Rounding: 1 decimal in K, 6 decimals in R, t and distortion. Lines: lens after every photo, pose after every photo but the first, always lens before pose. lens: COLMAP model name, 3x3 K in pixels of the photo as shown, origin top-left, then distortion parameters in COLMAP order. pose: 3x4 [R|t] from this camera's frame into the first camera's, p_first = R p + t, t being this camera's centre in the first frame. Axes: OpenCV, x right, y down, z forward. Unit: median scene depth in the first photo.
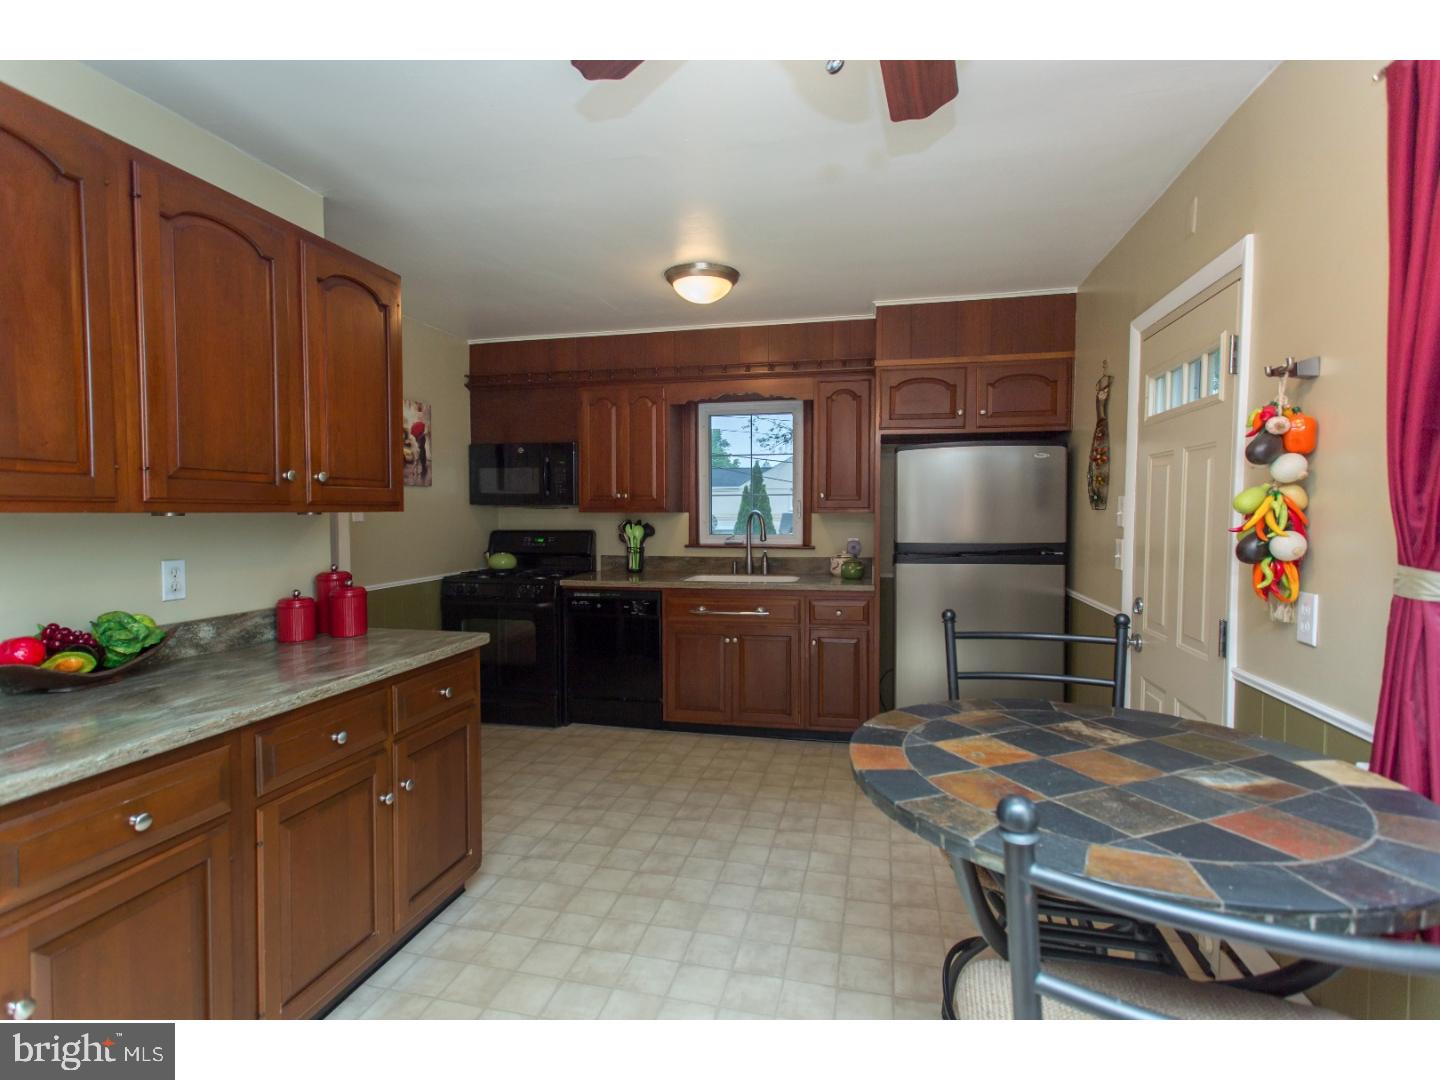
lens RADIAL K [[690.9, 0, 720.0], [0, 690.9, 540.0], [0, 0, 1]] dist [0.000747, 0.000024]
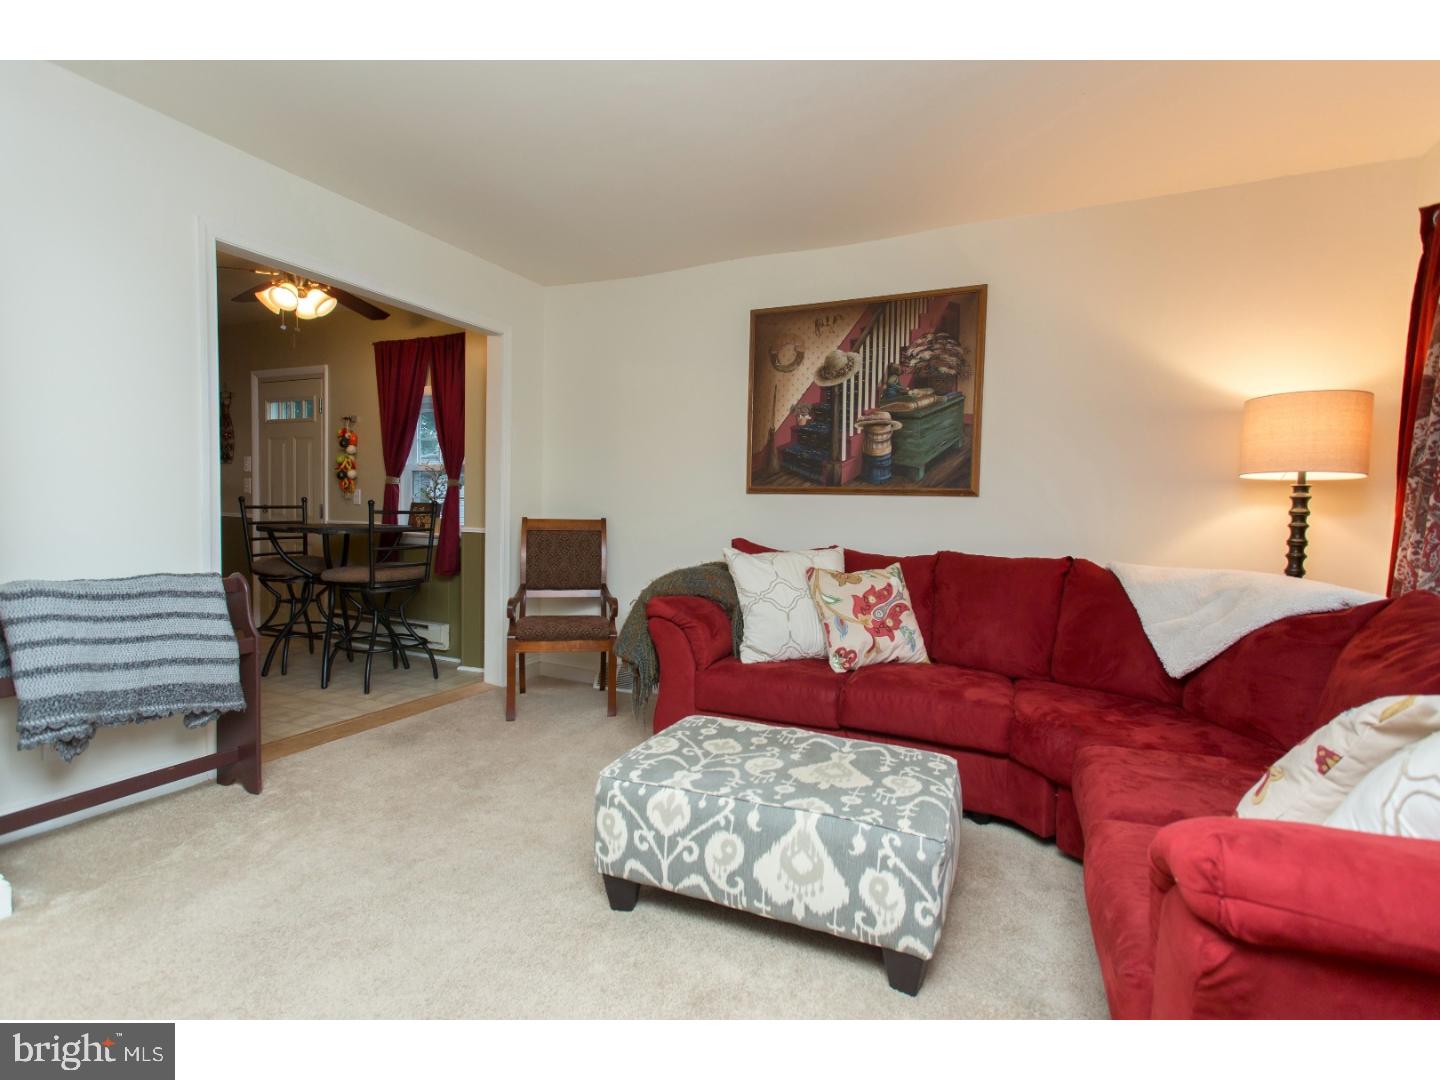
lens RADIAL K [[690.9, 0, 720.0], [0, 690.9, 540.0], [0, 0, 1]] dist [0.000747, 0.000024]
pose [[0.195165, -0.043893, 0.979788, -1.924927], [0.019823, 0.998971, 0.040804, 0.210339], [-0.980570, 0.011459, 0.195834, -1.248037]]
